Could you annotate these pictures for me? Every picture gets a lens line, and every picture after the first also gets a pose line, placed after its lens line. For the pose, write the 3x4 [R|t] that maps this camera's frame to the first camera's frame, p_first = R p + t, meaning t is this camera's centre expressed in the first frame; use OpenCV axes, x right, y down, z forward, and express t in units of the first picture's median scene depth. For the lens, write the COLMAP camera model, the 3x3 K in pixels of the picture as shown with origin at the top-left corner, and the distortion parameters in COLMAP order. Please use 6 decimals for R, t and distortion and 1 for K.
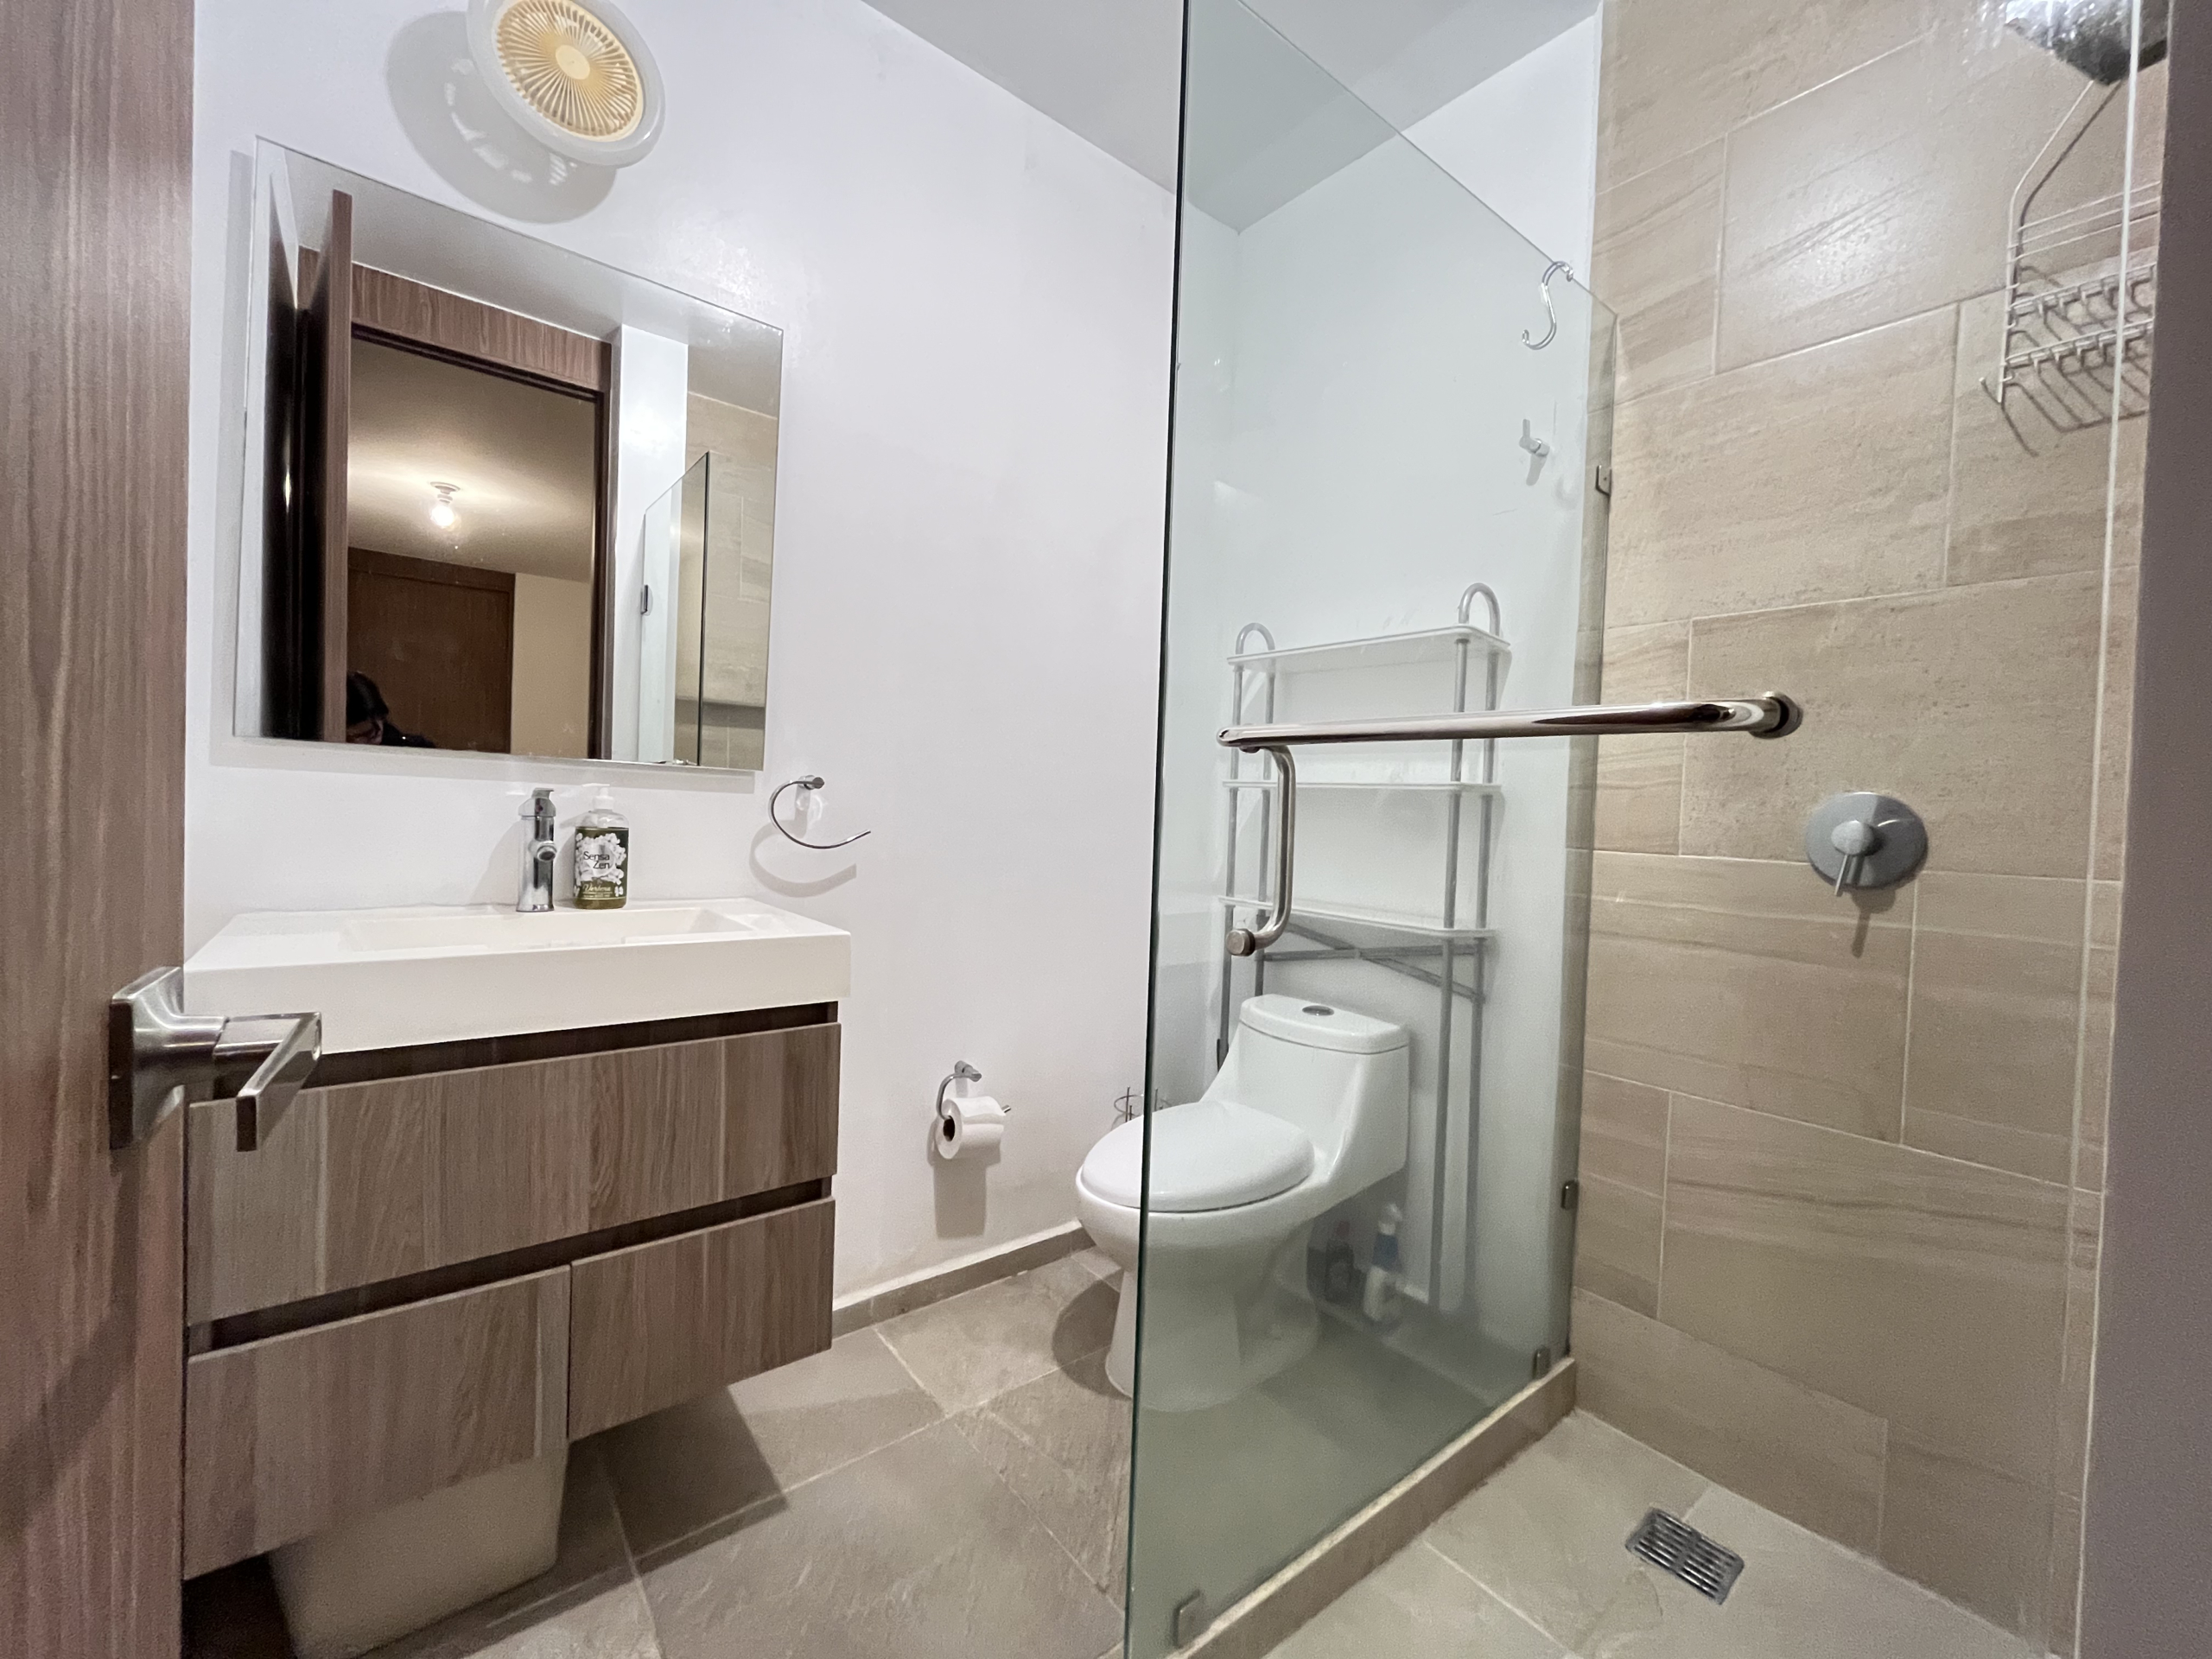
lens RADIAL K [[895.7, 0, 1106.3], [0, 895.7, 823.3], [0, 0, 1]] dist [-0.004563, -0.000445]
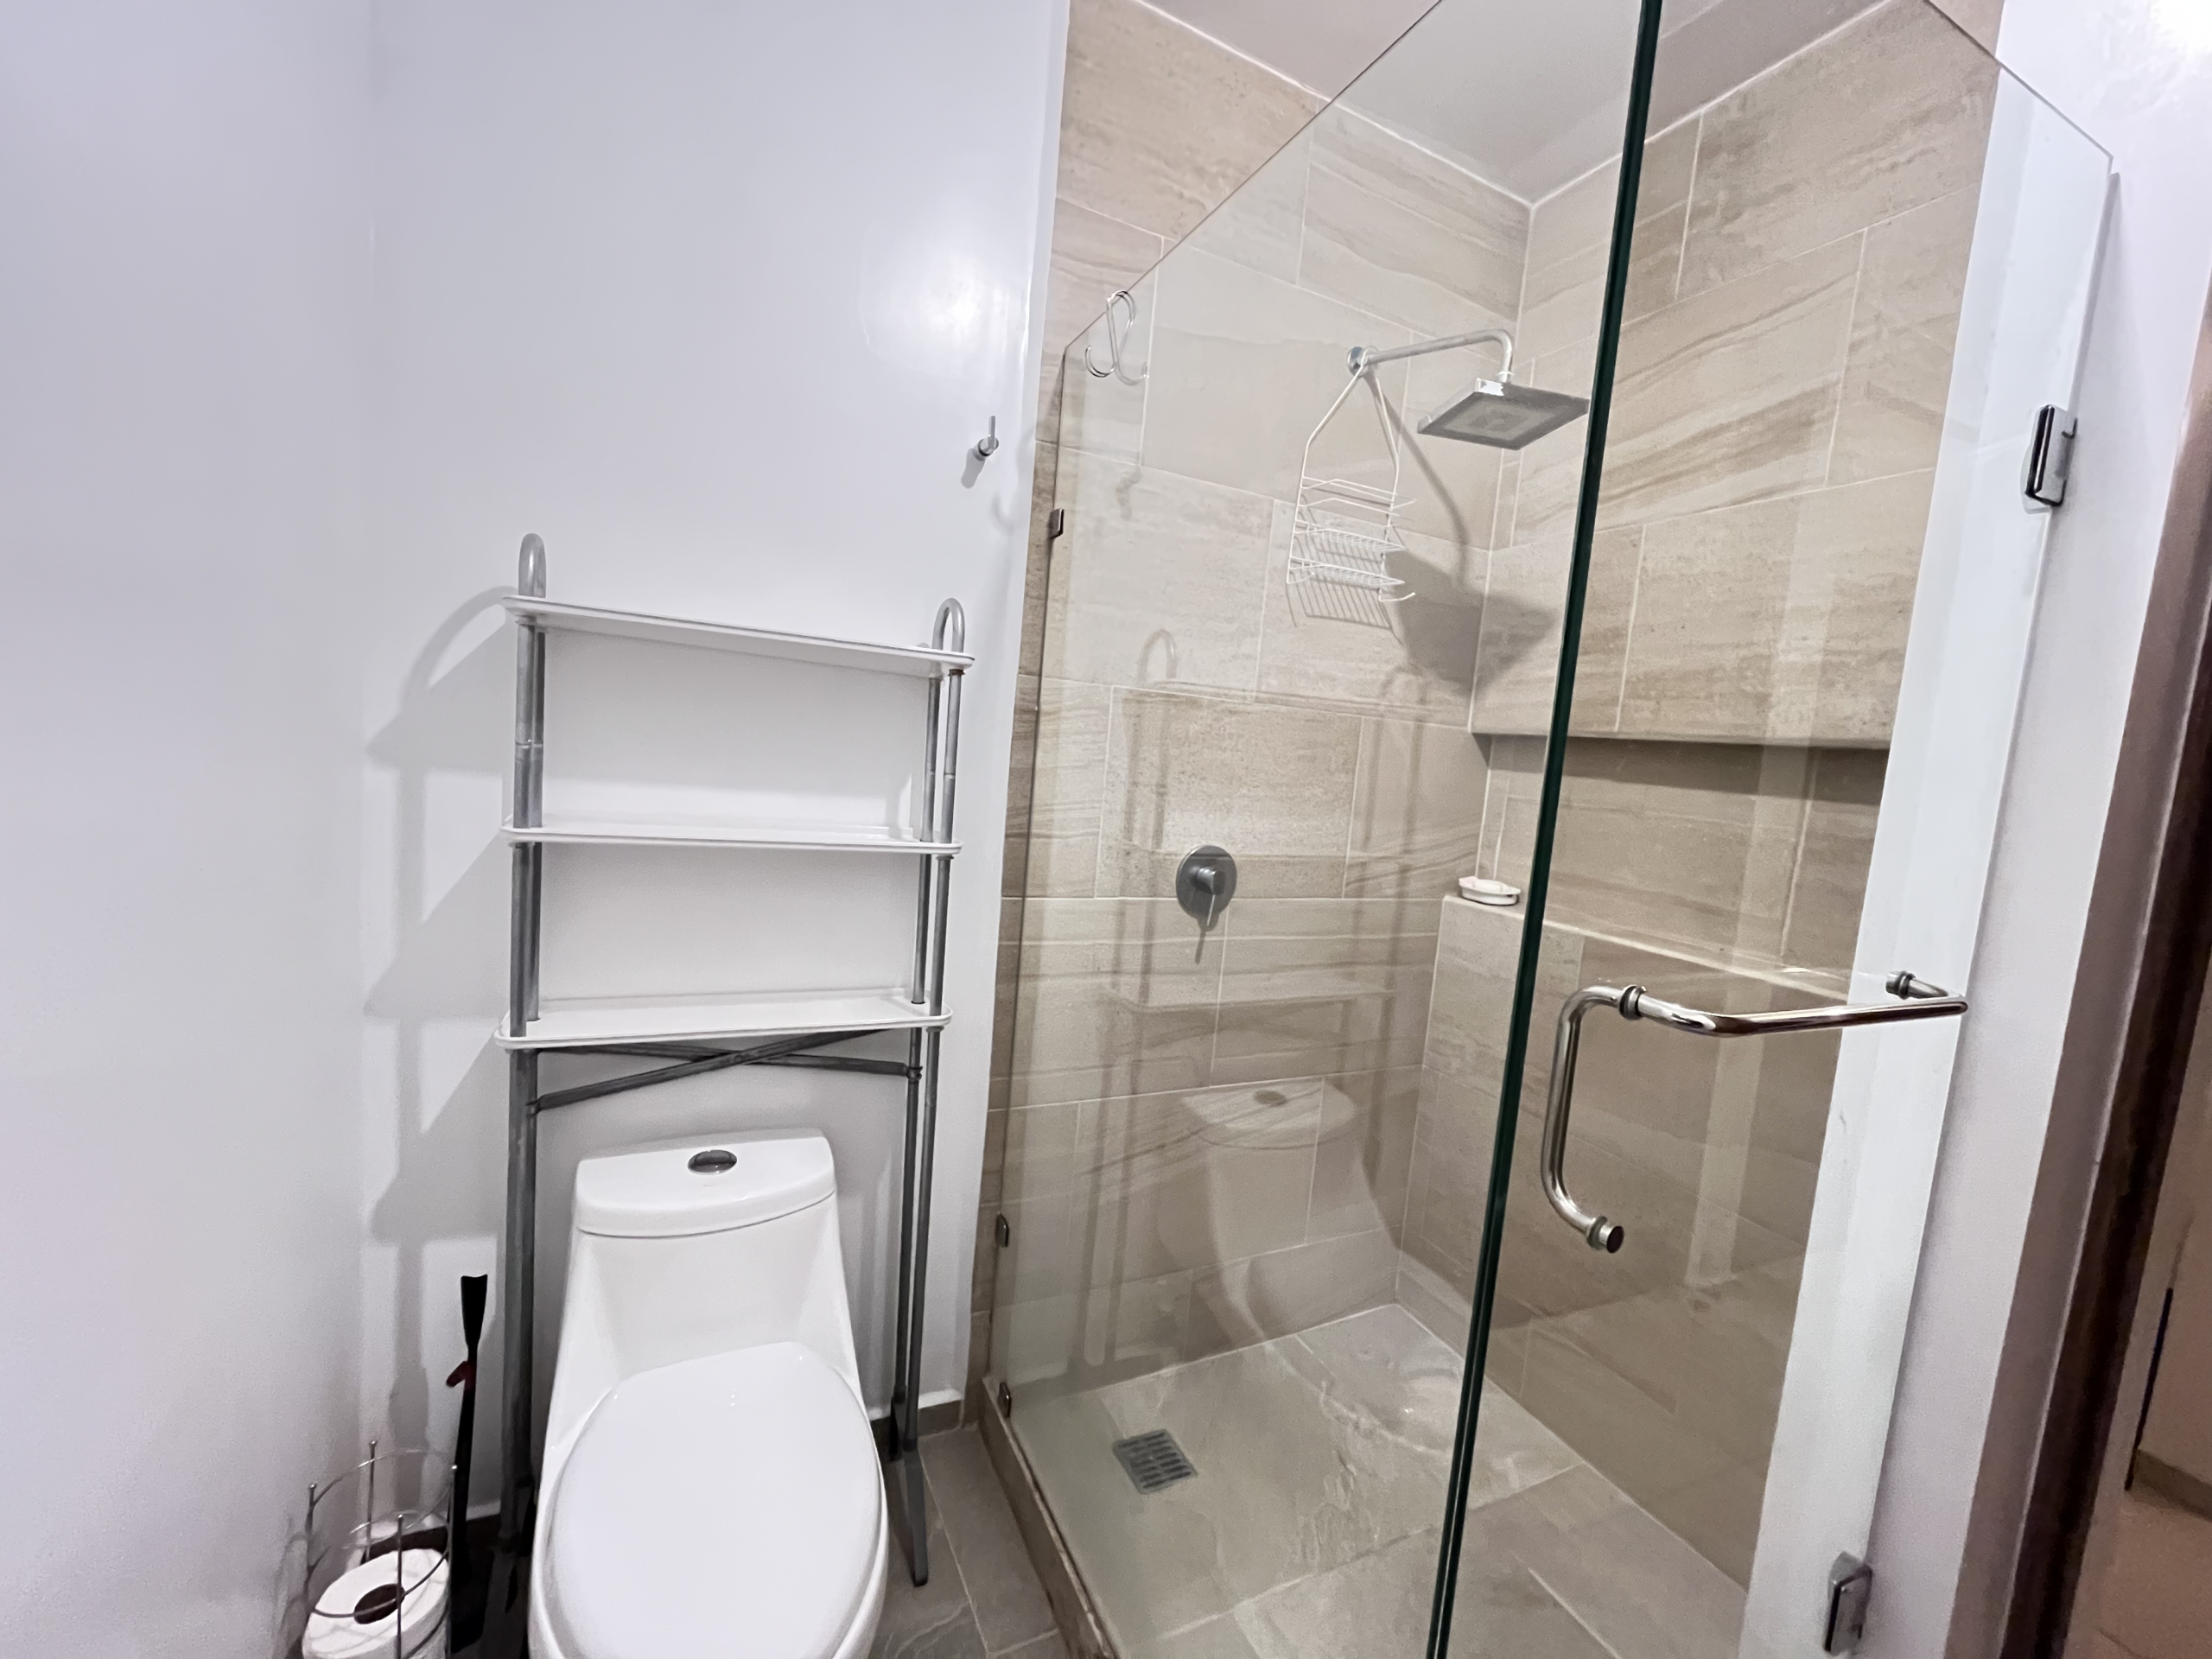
lens RADIAL K [[895.7, 0, 1103.3], [0, 895.7, 838.3], [0, 0, 1]] dist [-0.004563, -0.000445]
pose [[0.228730, -0.106913, 0.967601, -0.456791], [-0.054846, 0.990957, 0.122458, -0.185692], [-0.971944, -0.081079, 0.220798, 0.789981]]
